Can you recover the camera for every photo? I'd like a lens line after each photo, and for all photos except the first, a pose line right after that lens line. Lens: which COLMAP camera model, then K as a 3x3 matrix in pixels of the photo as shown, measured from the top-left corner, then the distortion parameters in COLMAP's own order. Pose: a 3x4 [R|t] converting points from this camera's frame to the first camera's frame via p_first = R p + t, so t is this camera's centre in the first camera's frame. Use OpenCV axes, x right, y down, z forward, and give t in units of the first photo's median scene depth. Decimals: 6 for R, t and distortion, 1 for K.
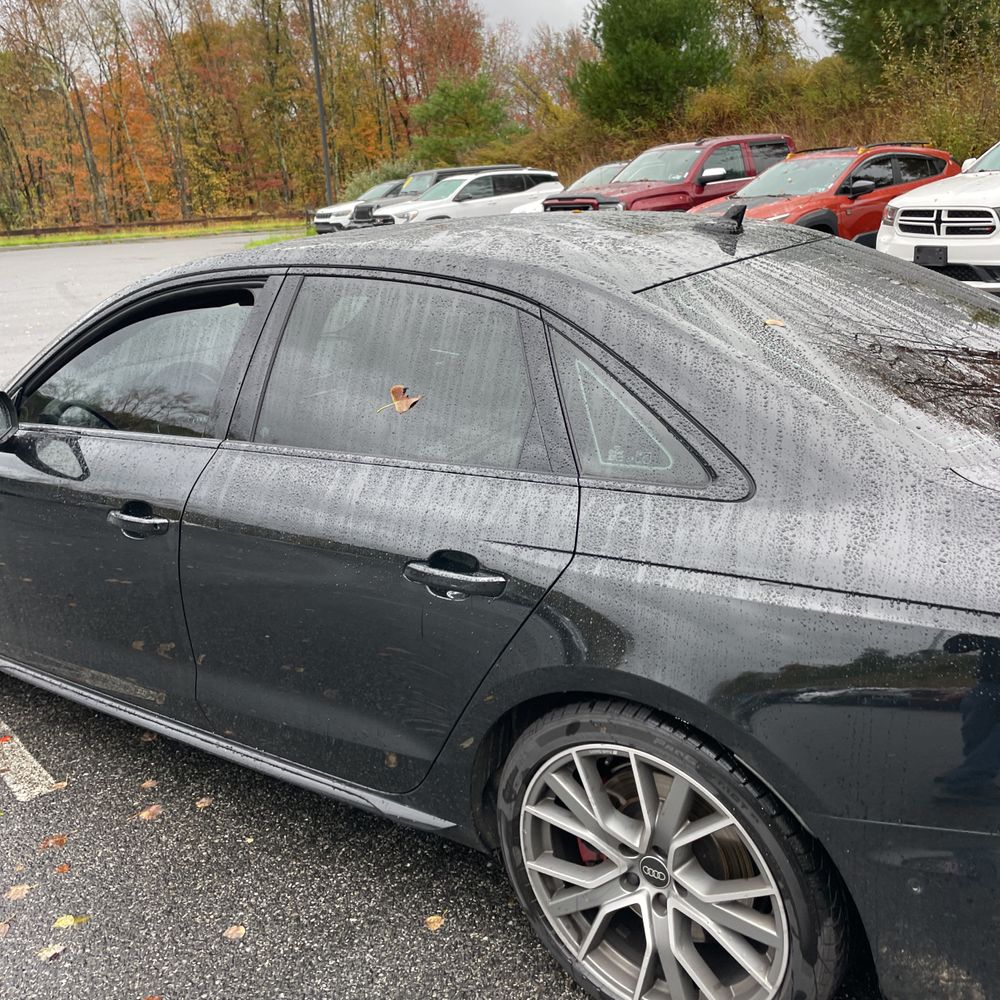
lens RADIAL K [[1028.8, 0, 506.1], [0, 1028.8, 493.7], [0, 0, 1]] dist [0.031526, 0.000000]
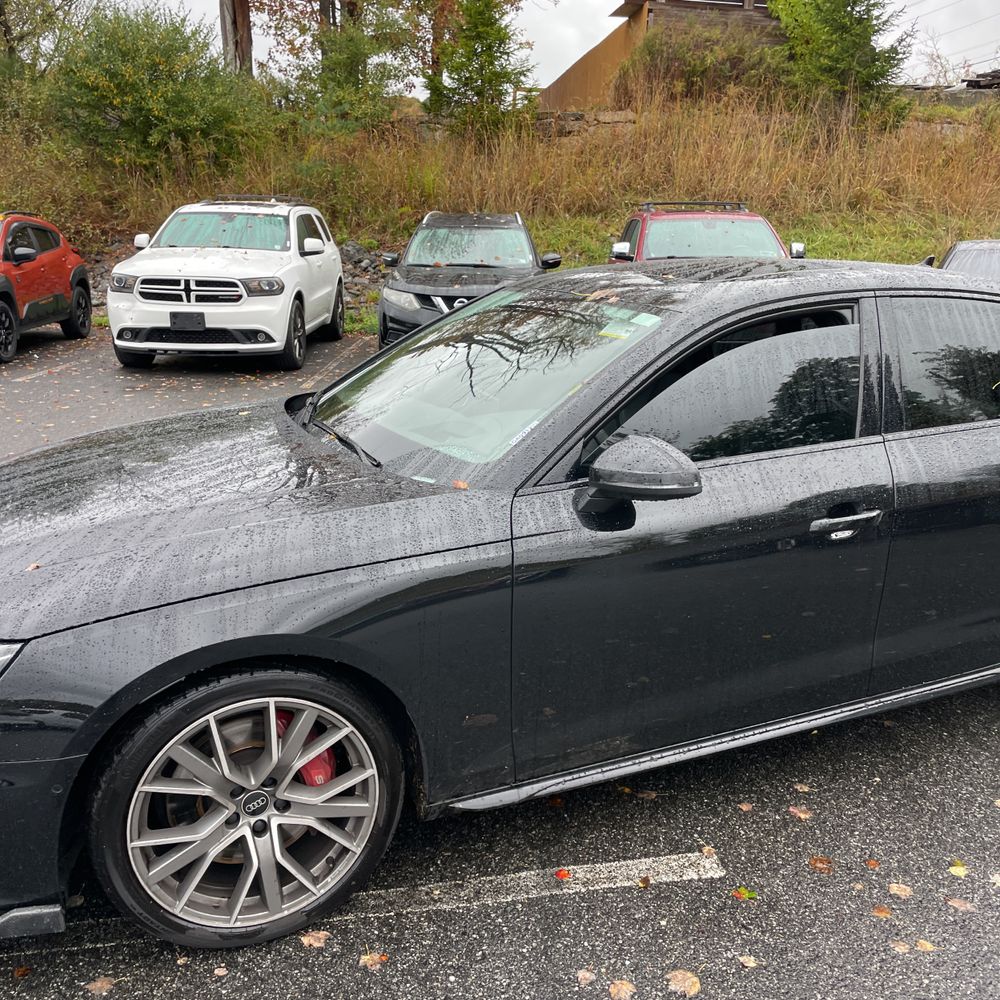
lens RADIAL K [[1028.8, 0, 508.0], [0, 1028.8, 511.0], [0, 0, 1]] dist [0.031526, 0.000000]
pose [[0.494582, -0.163156, 0.853680, -1.264067], [0.212867, 0.975046, 0.063027, -0.110089], [-0.842660, 0.150548, 0.516971, 0.634081]]
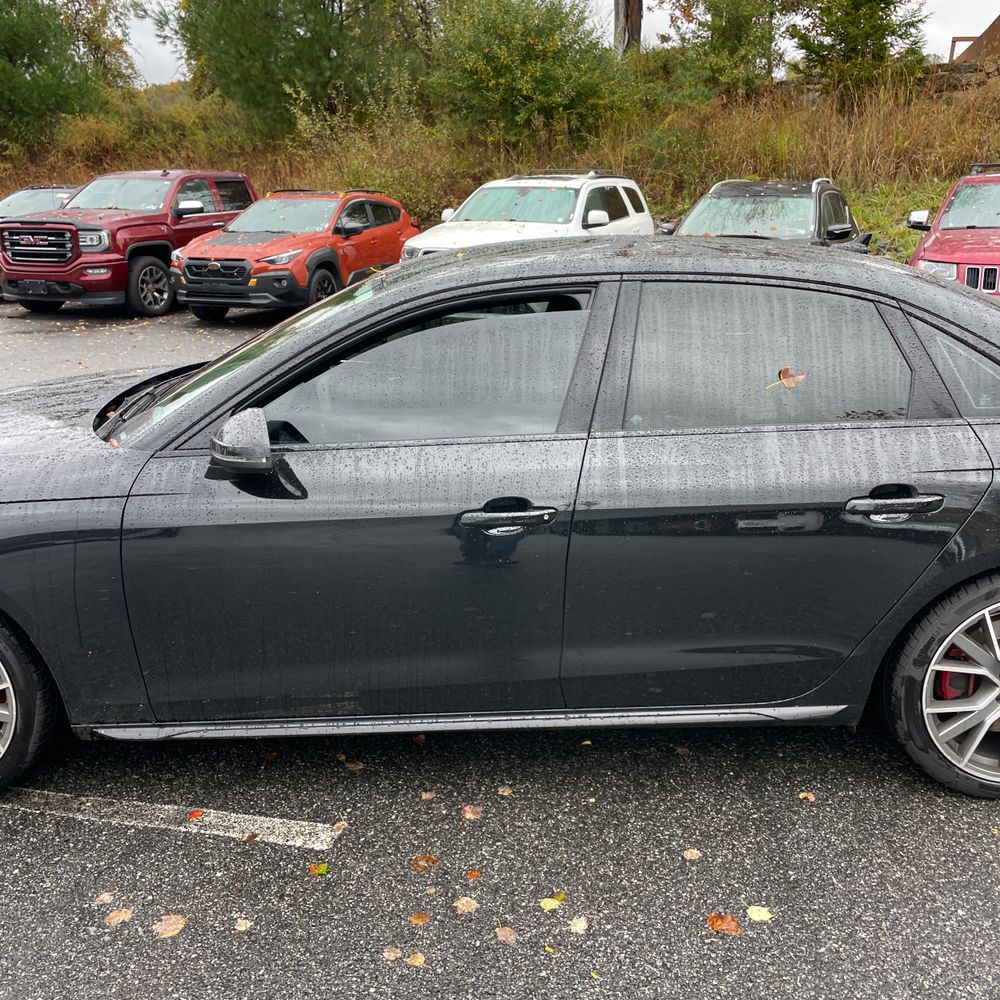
lens RADIAL K [[1028.8, 0, 510.0], [0, 1028.8, 509.5], [0, 0, 1]] dist [0.031526, 0.000000]
pose [[0.802395, -0.114670, 0.585674, -0.827121], [0.127454, 0.991652, 0.019540, -0.000204], [-0.583025, 0.058967, 0.810311, 0.139111]]
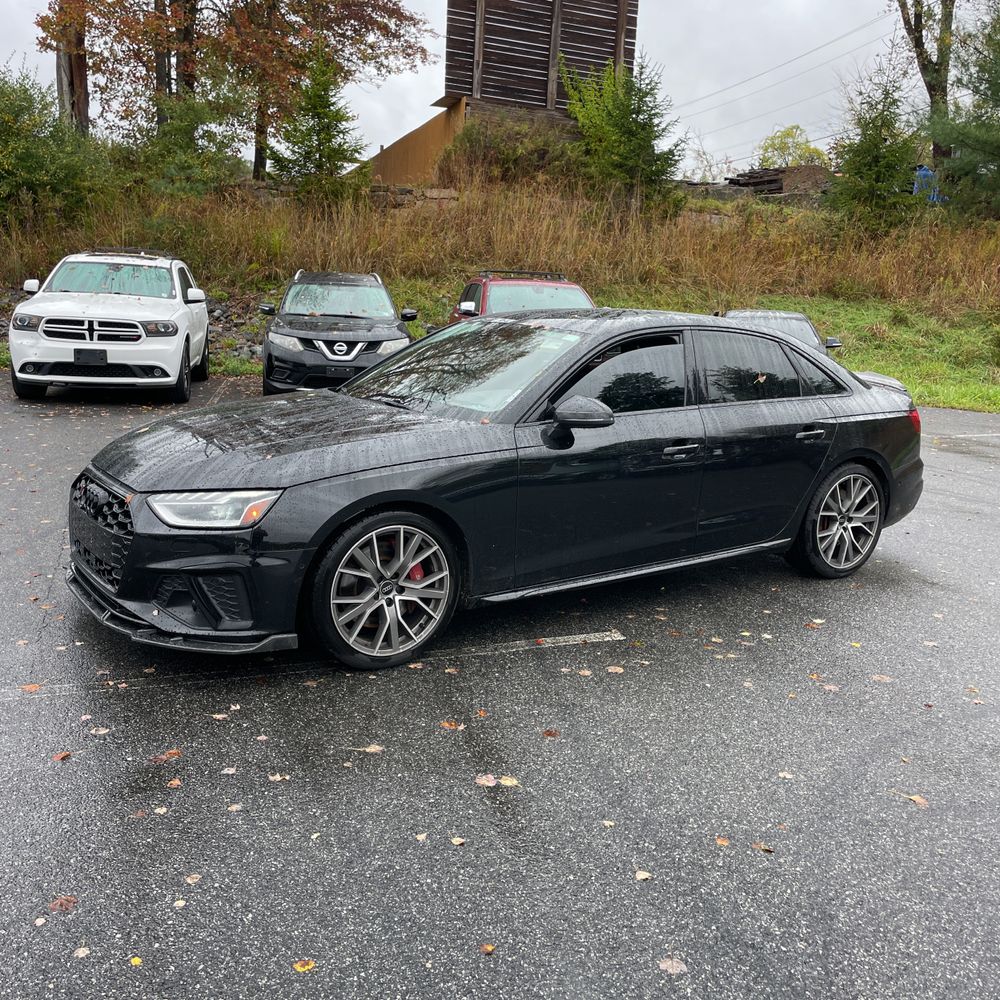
lens RADIAL K [[1028.8, 0, 529.7], [0, 1028.8, 487.2], [0, 0, 1]] dist [0.031526, 0.000000]
pose [[0.299781, -0.097055, 0.949058, -2.017123], [0.216971, 0.975678, 0.031242, -0.023076], [-0.929007, 0.196553, 0.313548, 0.572459]]
